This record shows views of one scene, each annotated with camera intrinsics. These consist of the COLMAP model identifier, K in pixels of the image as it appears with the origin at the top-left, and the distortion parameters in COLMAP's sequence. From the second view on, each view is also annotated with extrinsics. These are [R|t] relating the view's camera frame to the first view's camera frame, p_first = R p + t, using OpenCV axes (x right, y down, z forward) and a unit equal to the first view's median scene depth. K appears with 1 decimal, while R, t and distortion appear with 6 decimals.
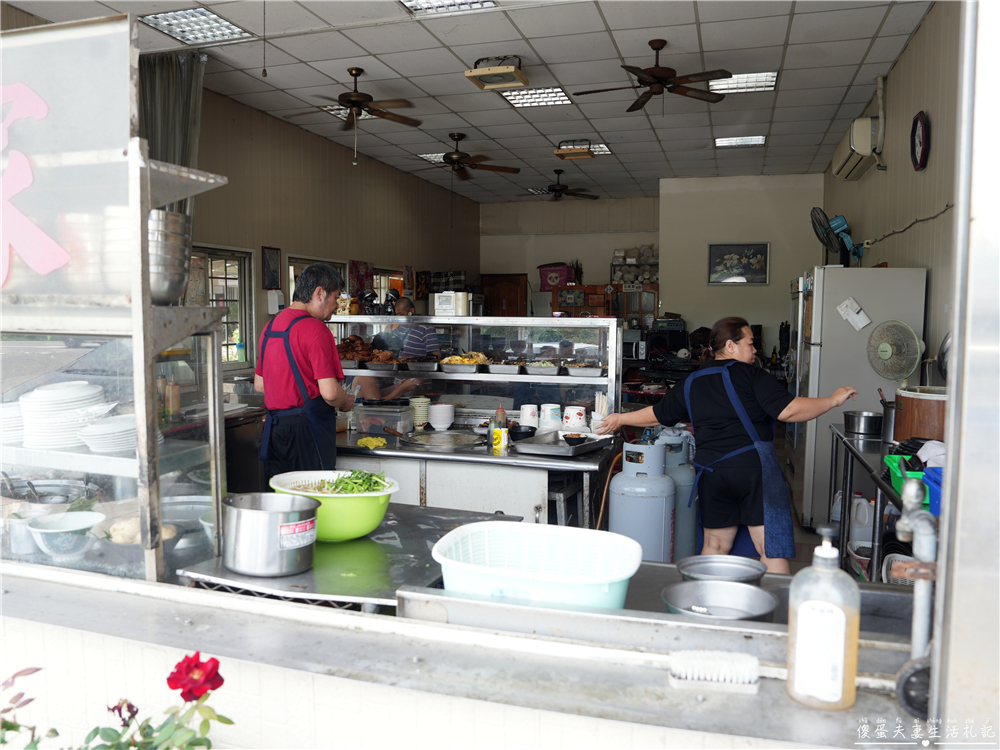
lens RADIAL K [[772.3, 0, 501.8], [0, 772.3, 374.6], [0, 0, 1]] dist [-0.091140, 0.000170]
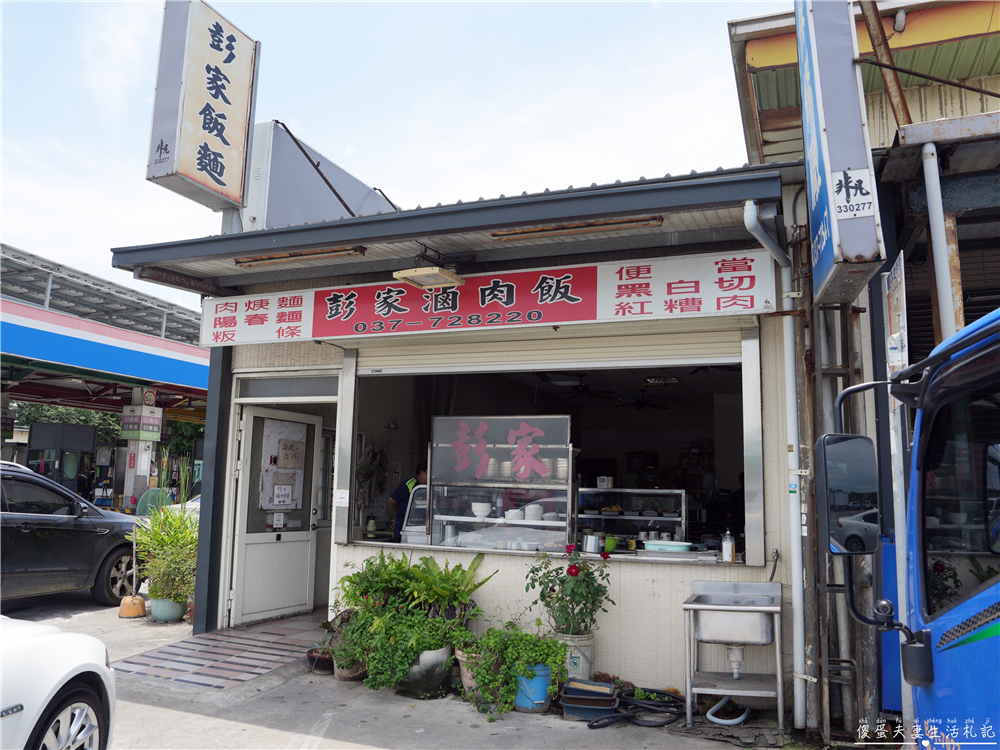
lens RADIAL K [[772.3, 0, 499.9], [0, 772.3, 377.0], [0, 0, 1]] dist [-0.091140, 0.000170]
pose [[0.996172, 0.005047, -0.087275, -0.168045], [-0.024198, 0.975242, -0.219813, 0.094944], [0.084004, 0.221083, 0.971630, -1.105165]]
